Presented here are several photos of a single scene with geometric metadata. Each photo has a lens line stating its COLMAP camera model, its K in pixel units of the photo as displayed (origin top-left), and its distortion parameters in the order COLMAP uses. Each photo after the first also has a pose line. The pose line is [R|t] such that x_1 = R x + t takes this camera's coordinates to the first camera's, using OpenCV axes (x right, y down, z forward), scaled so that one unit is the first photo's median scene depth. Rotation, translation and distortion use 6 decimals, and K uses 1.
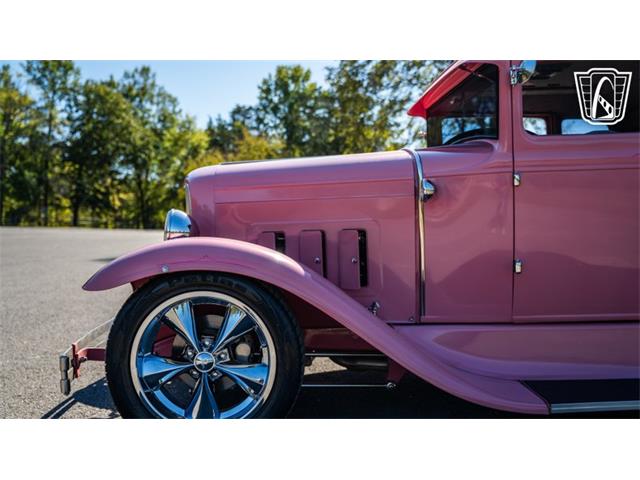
lens RADIAL K [[648.5, 0, 319.9], [0, 648.5, 246.6], [0, 0, 1]] dist [-0.078062, 0.261418]
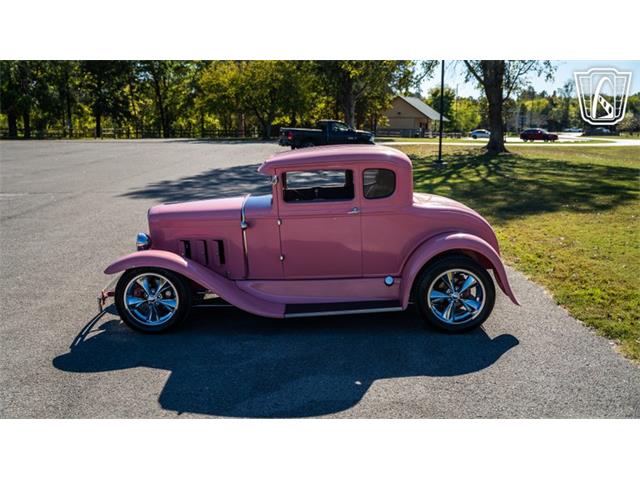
lens RADIAL K [[648.5, 0, 319.9], [0, 648.5, 246.6], [0, 0, 1]] dist [-0.078062, 0.261418]
pose [[0.999163, -0.010398, -0.039569, 0.236835], [0.016582, 0.987088, 0.159320, -0.170516], [0.037401, -0.159843, 0.986434, -0.593238]]
